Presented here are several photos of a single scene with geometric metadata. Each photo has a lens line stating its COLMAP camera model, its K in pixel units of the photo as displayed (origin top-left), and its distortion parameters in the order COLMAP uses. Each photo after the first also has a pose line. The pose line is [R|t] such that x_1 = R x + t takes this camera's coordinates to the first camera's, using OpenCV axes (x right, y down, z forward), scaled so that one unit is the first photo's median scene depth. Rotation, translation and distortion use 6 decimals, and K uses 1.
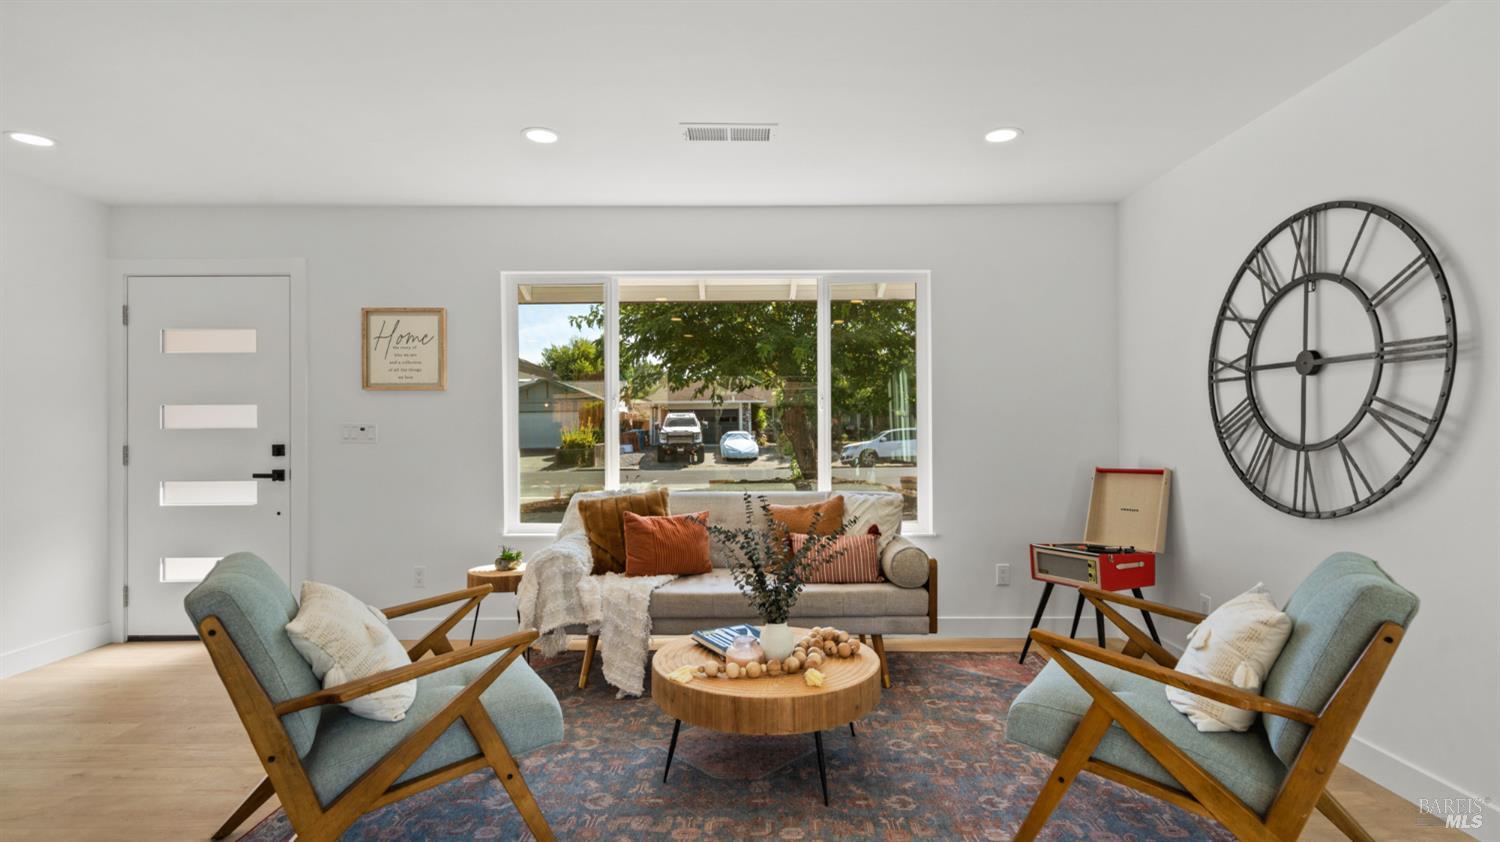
lens RADIAL K [[716.4, 0, 750.0], [0, 716.4, 421.0], [0, 0, 1]] dist [-0.000909, 0.000025]
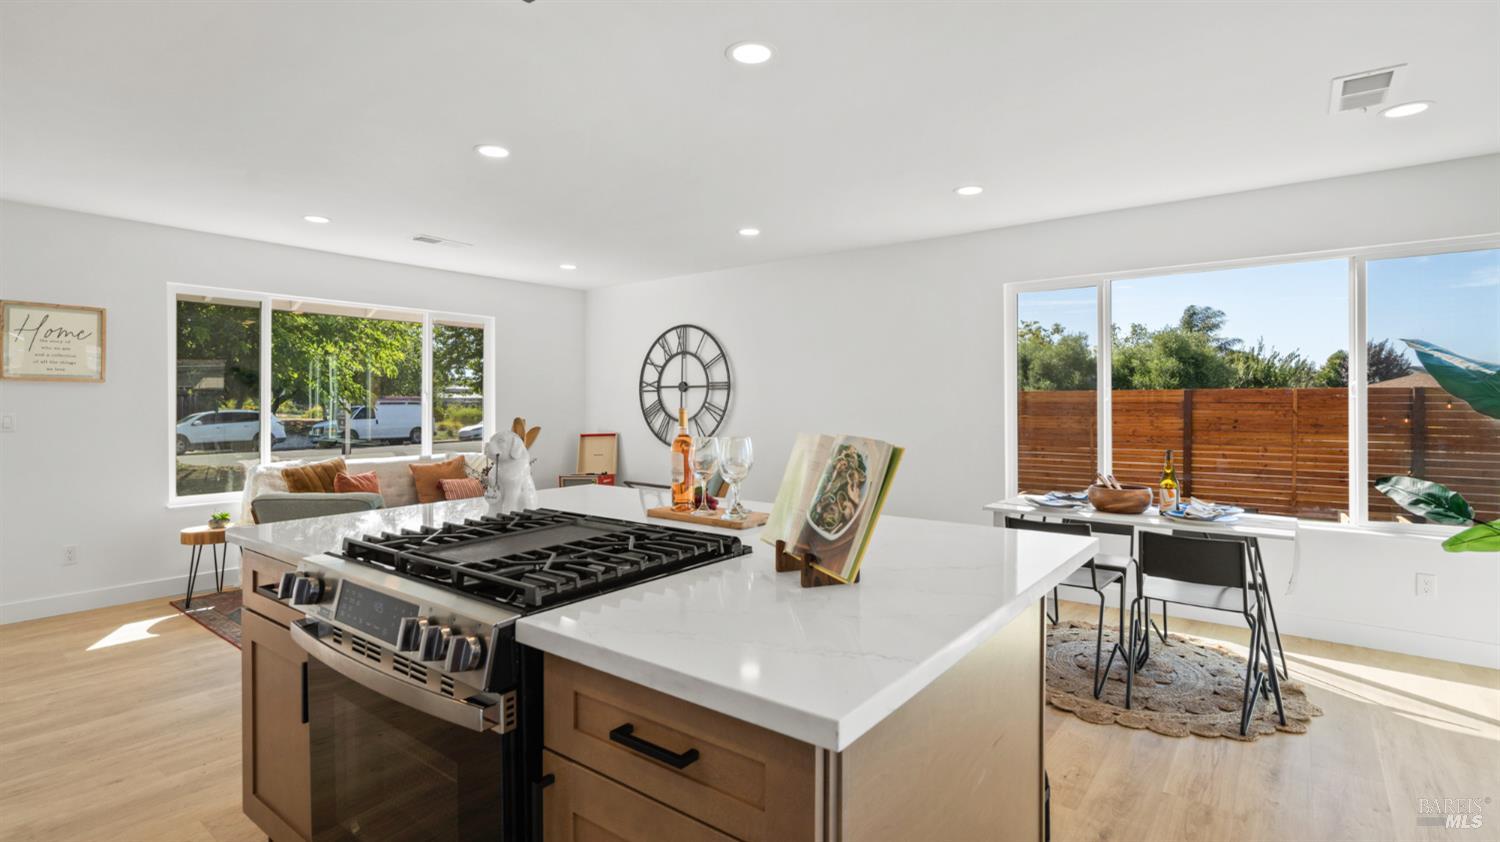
lens RADIAL K [[709.0, 0, 753.7], [0, 709.0, 416.9], [0, 0, 1]] dist [-0.002324, 0.000603]
pose [[0.606206, -0.011240, 0.795228, -0.961745], [-0.006319, 0.999801, 0.018948, -0.023464], [-0.795282, -0.016511, 0.606014, -0.644347]]
